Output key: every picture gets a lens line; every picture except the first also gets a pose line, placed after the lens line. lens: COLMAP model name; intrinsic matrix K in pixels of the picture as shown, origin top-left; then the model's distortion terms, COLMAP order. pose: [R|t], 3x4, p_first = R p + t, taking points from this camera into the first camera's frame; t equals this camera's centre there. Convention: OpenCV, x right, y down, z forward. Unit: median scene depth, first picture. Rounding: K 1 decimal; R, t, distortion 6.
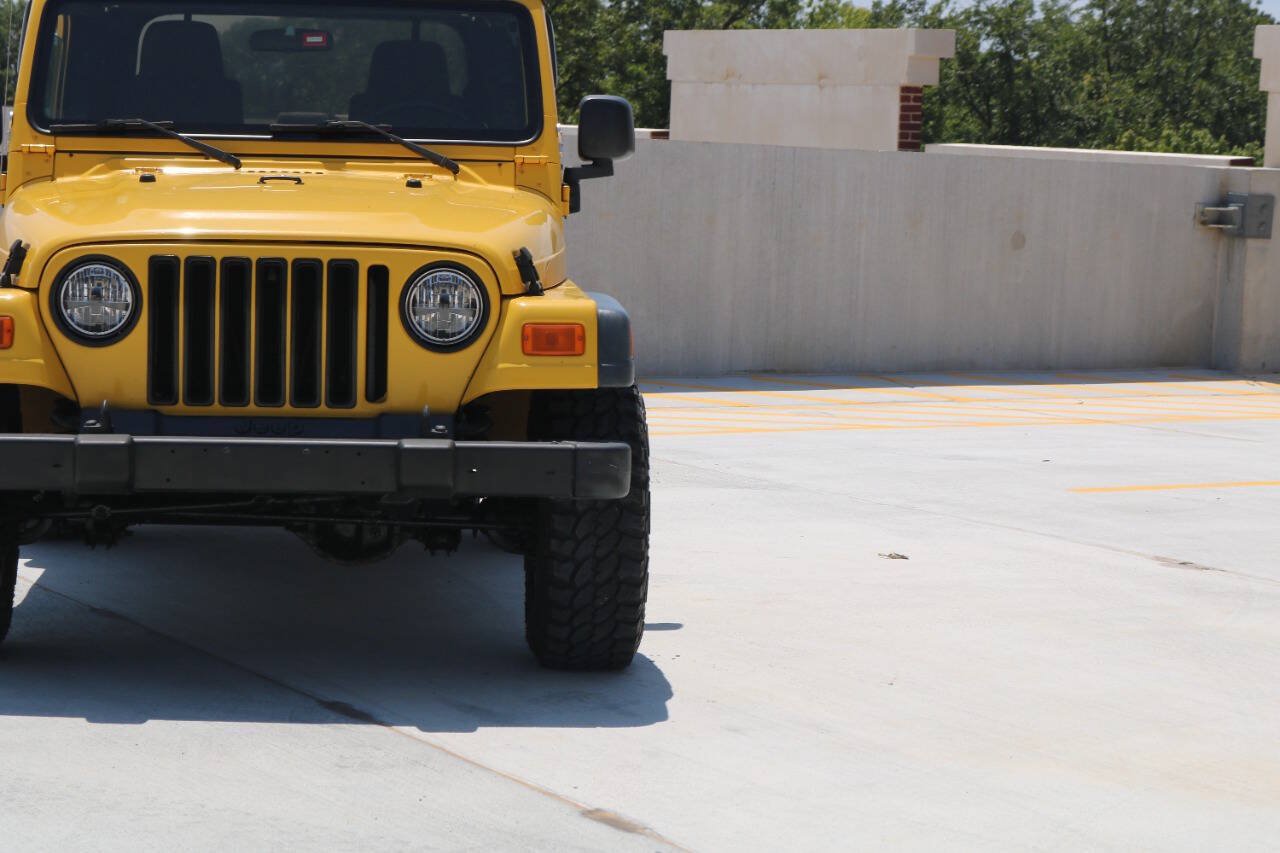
lens RADIAL K [[3076.9, 0, 628.0], [0, 3076.9, 396.2], [0, 0, 1]] dist [0.045132, -0.088415]
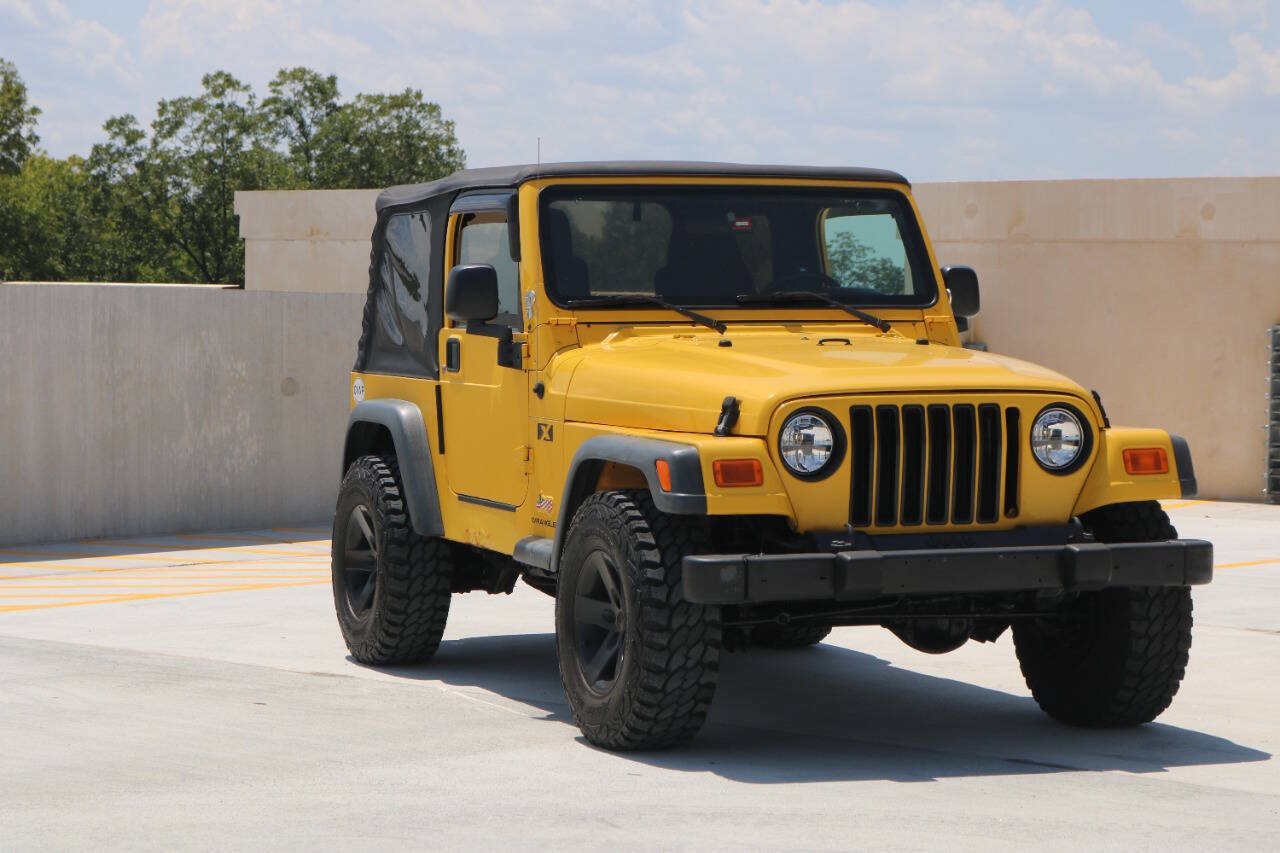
lens RADIAL K [[3076.9, 0, 628.0], [0, 3076.9, 396.2], [0, 0, 1]] dist [0.045132, -0.088415]
pose [[0.957115, -0.033853, 0.287723, -0.579955], [0.046943, 0.998147, -0.038716, -0.005884], [-0.285879, 0.050562, 0.956931, -0.149752]]
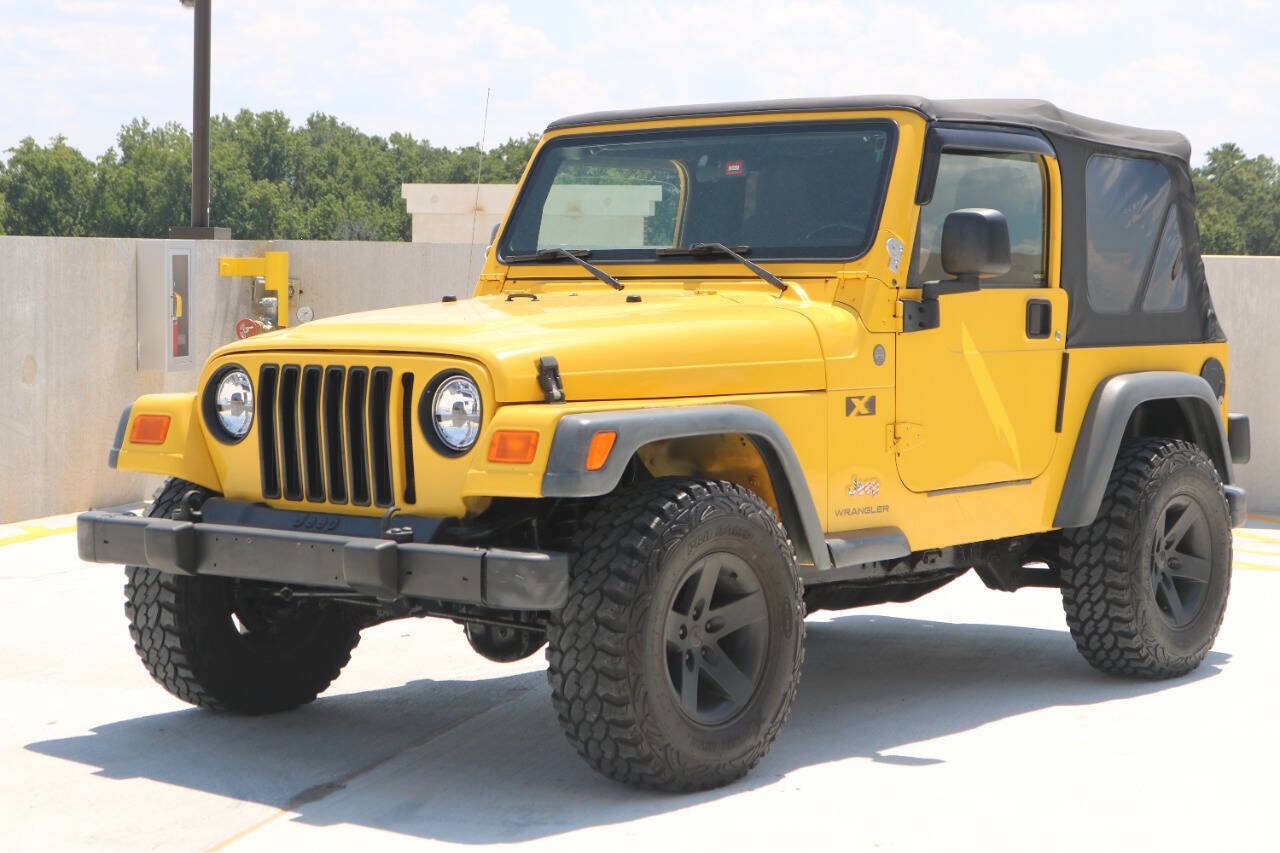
lens RADIAL K [[2452.3, 0, 638.7], [0, 2452.3, 424.1], [0, 0, 1]] dist [0.008346, 0.105518]
pose [[0.713325, 0.014339, -0.700687, 0.550146], [-0.042603, 0.998829, -0.022932, -0.009121], [0.699537, 0.046209, 0.713101, 0.452306]]
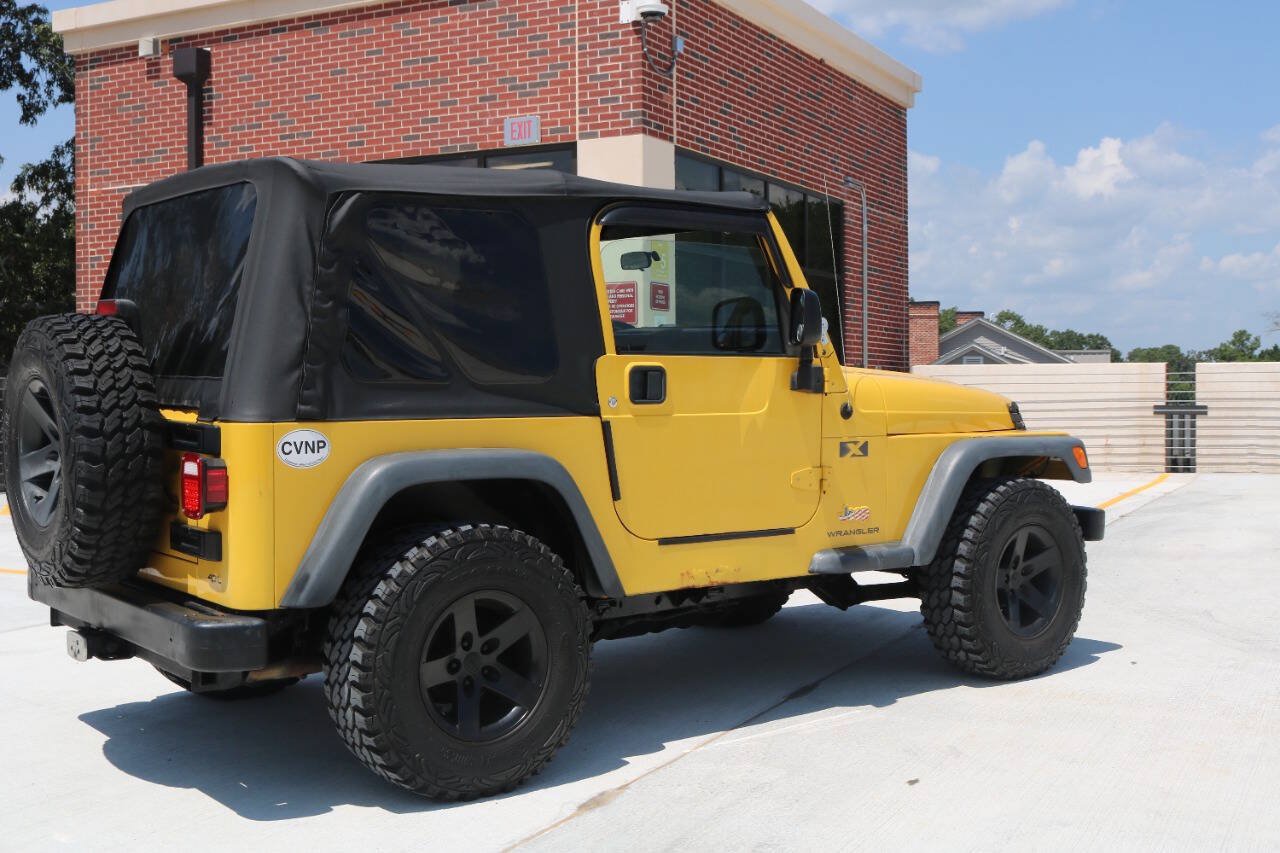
lens RADIAL K [[1507.5, 0, 640.3], [0, 1507.5, 431.5], [0, 0, 1]] dist [-0.108355, 0.121991]
pose [[-0.549524, -0.058674, 0.833415, -0.765387], [0.056691, 0.992613, 0.107262, -0.133390], [-0.833552, 0.106190, -0.542138, 1.603640]]
